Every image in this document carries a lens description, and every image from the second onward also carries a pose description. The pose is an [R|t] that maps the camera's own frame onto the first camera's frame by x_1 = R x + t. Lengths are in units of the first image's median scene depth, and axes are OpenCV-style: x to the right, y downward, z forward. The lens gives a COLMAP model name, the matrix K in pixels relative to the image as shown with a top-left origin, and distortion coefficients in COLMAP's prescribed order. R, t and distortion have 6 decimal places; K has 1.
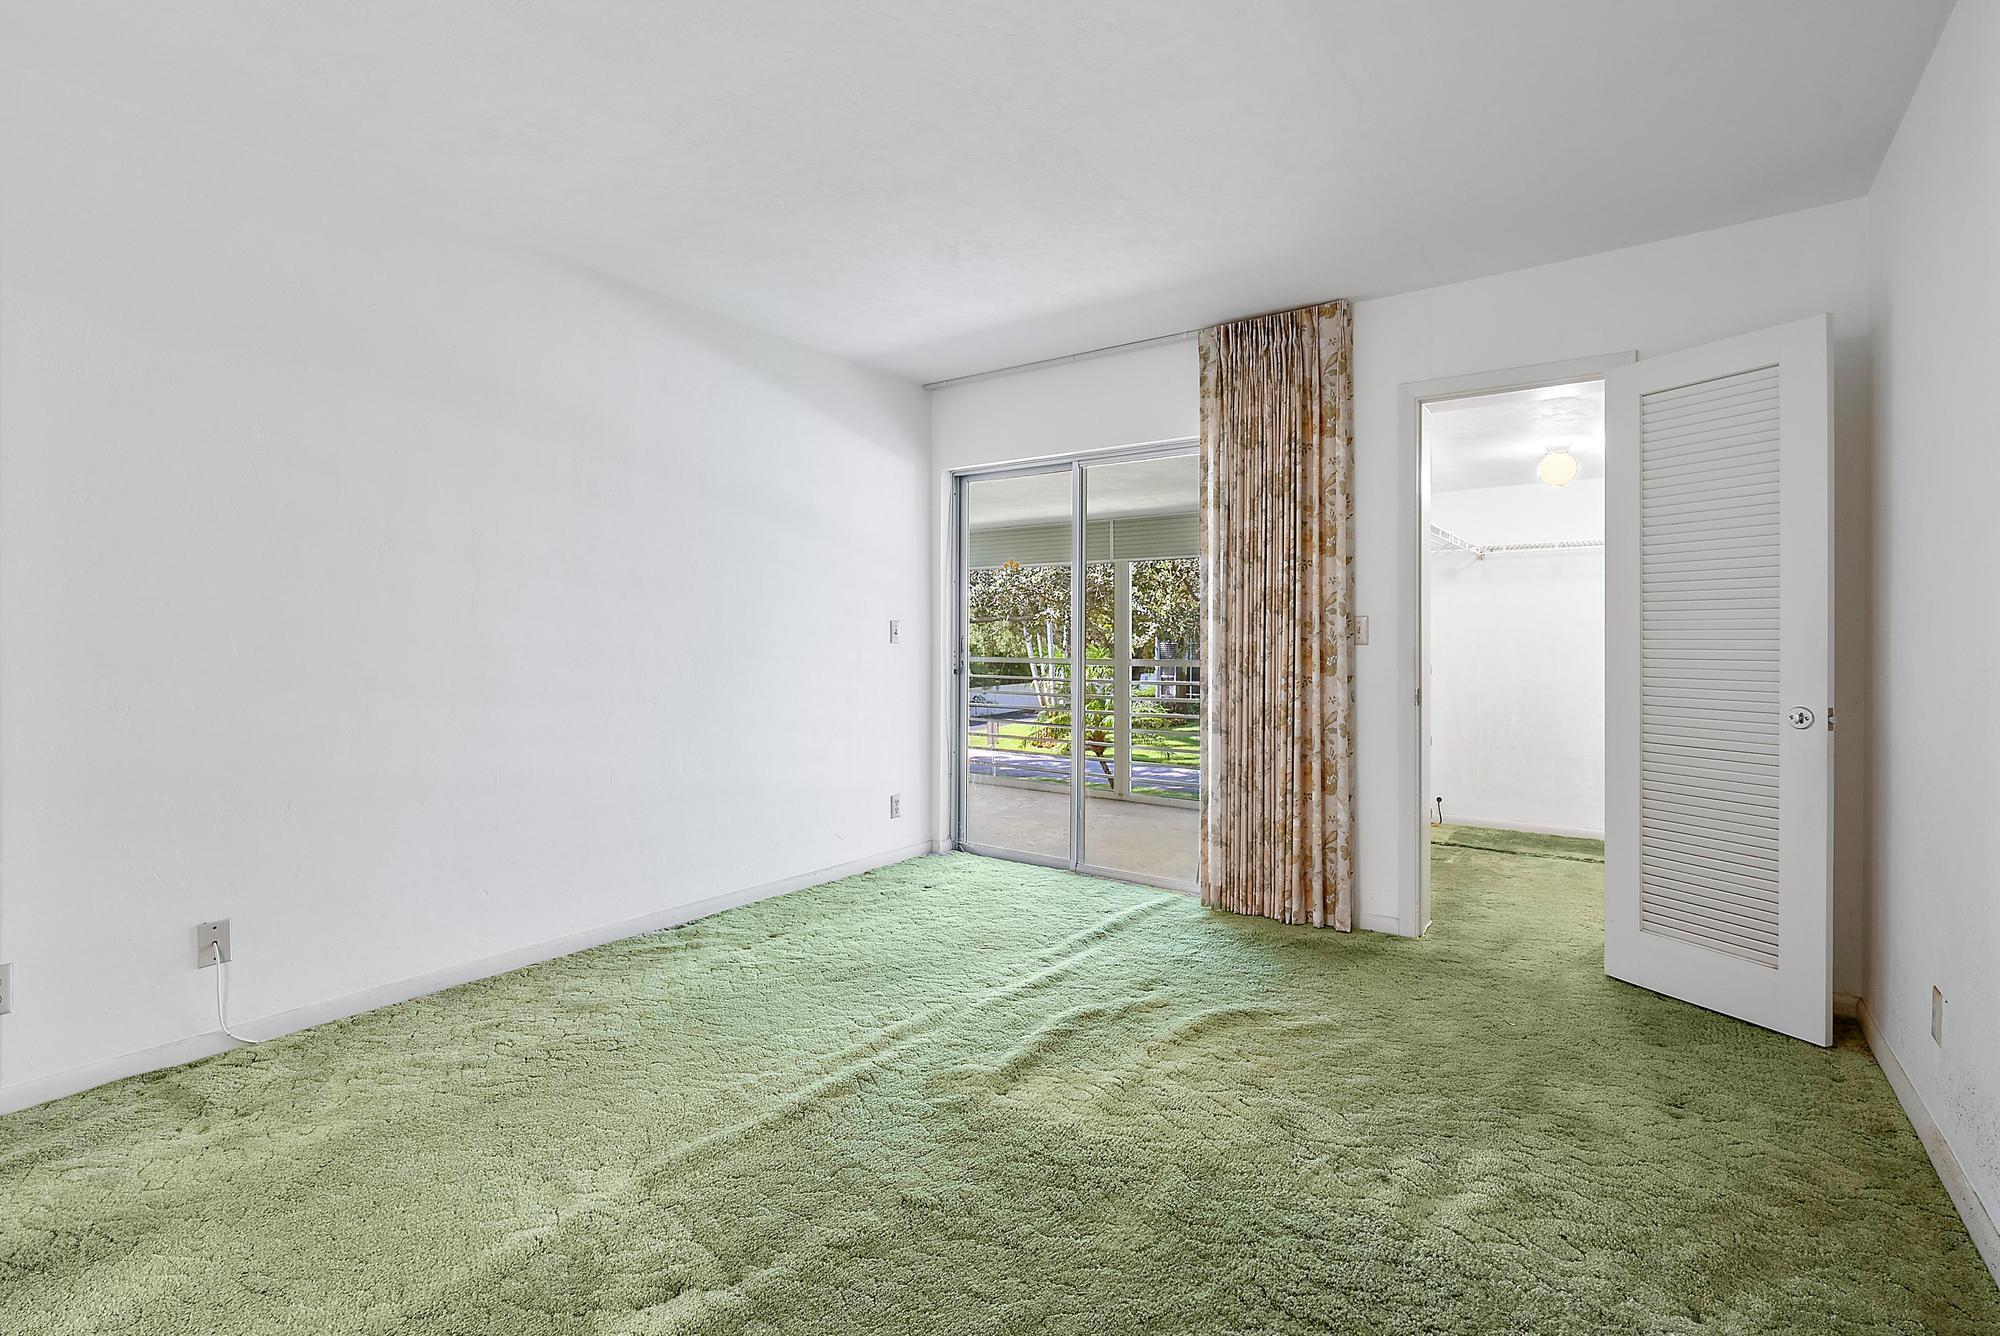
lens RADIAL K [[932.3, 0, 998.9], [0, 932.3, 639.6], [0, 0, 1]] dist [-0.000812, -0.000079]
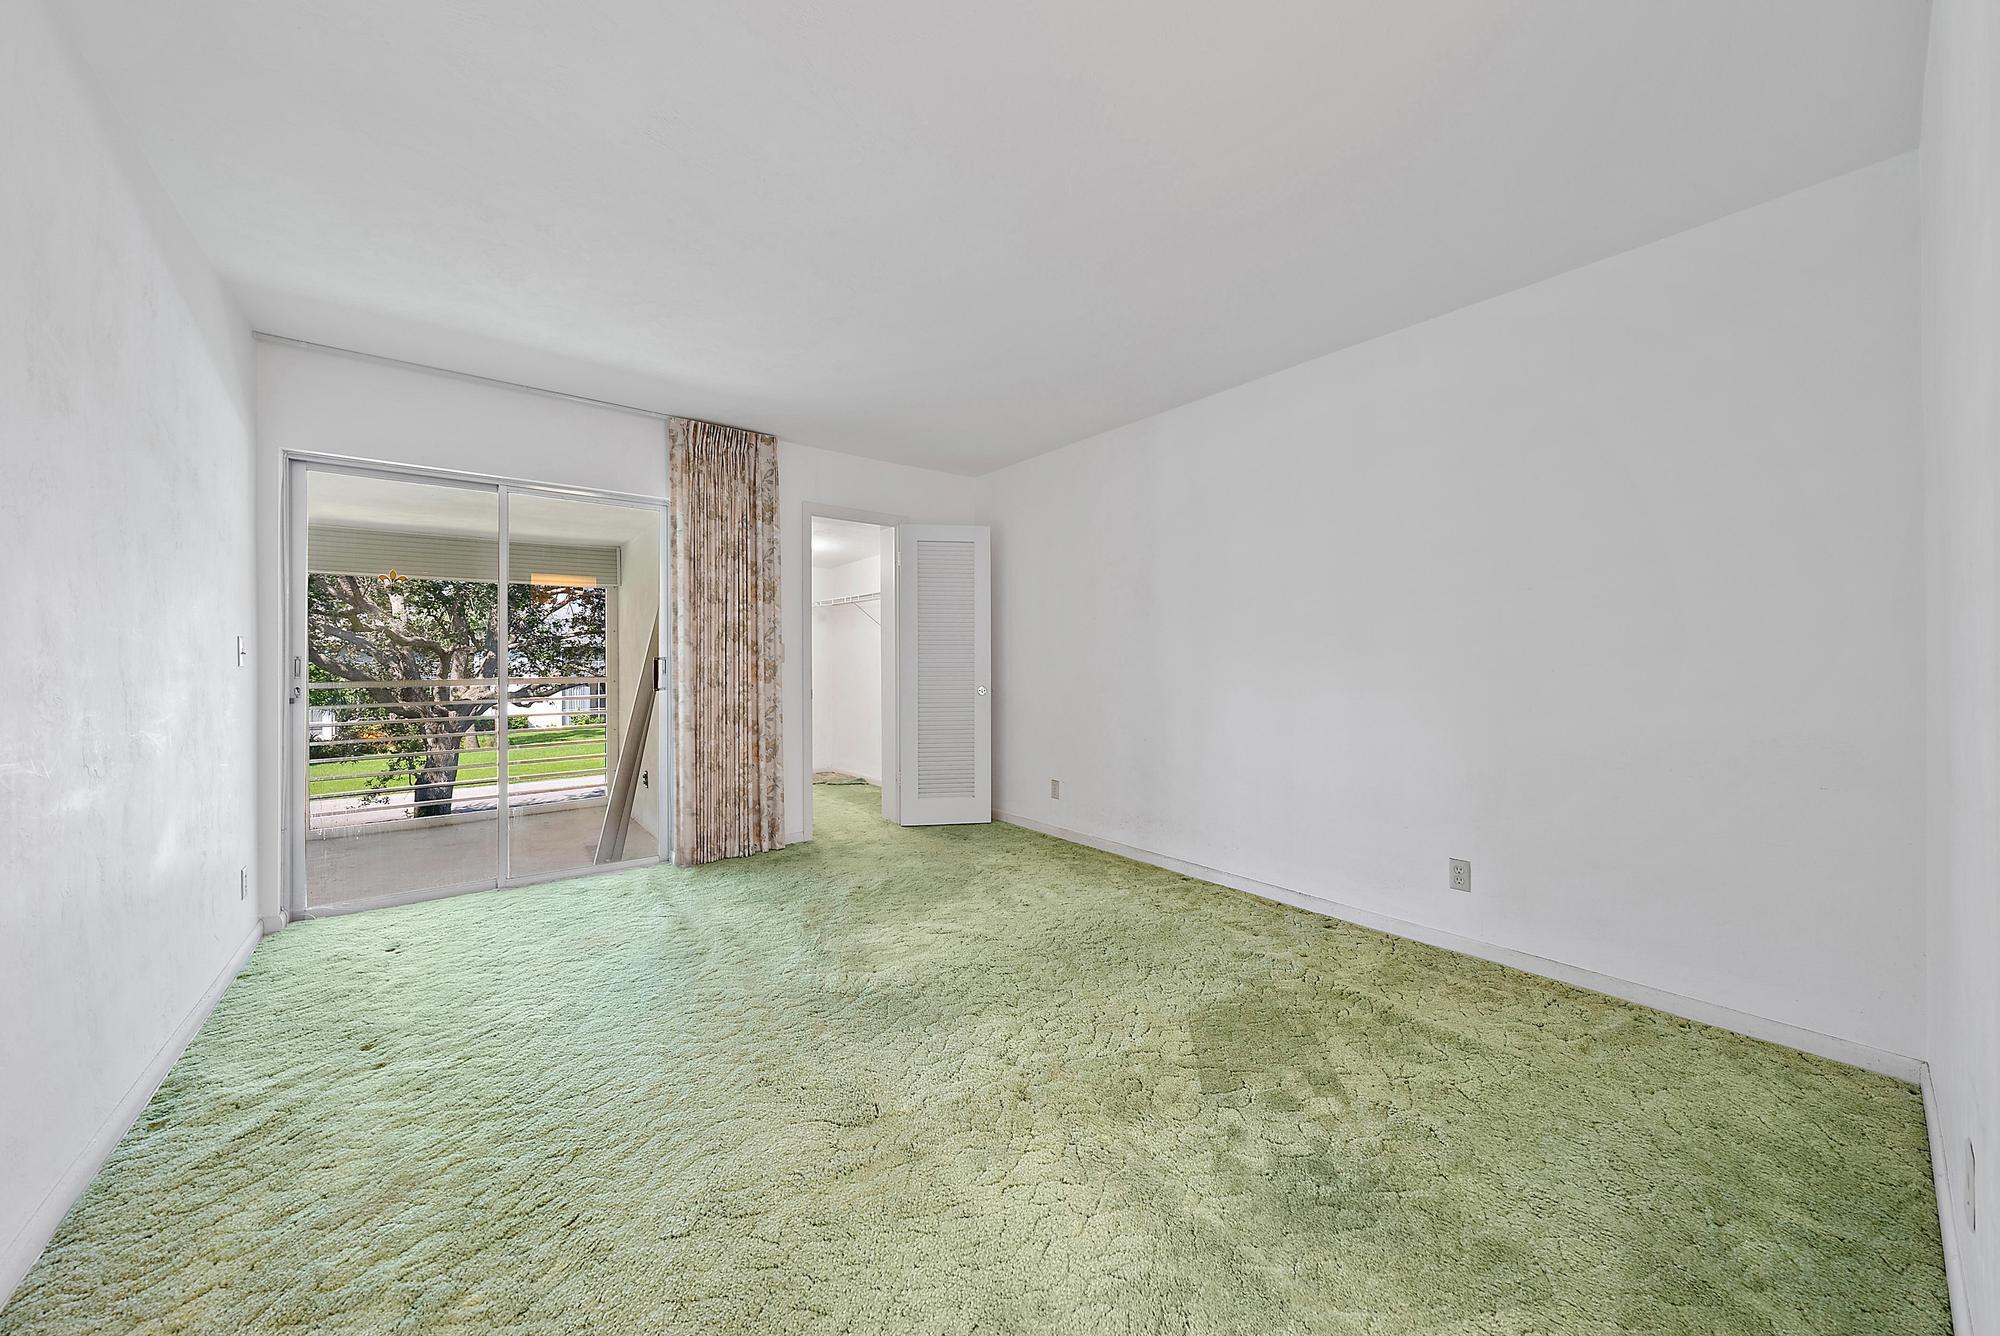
lens RADIAL K [[727.9, 0, 1009.7], [0, 727.9, 649.7], [0, 0, 1]] dist [-0.001317, -0.000108]
pose [[0.247365, 0.007484, 0.968893, -0.658245], [0.000147, 0.999970, -0.007762, -0.005650], [-0.968922, 0.002062, 0.247357, 0.319069]]
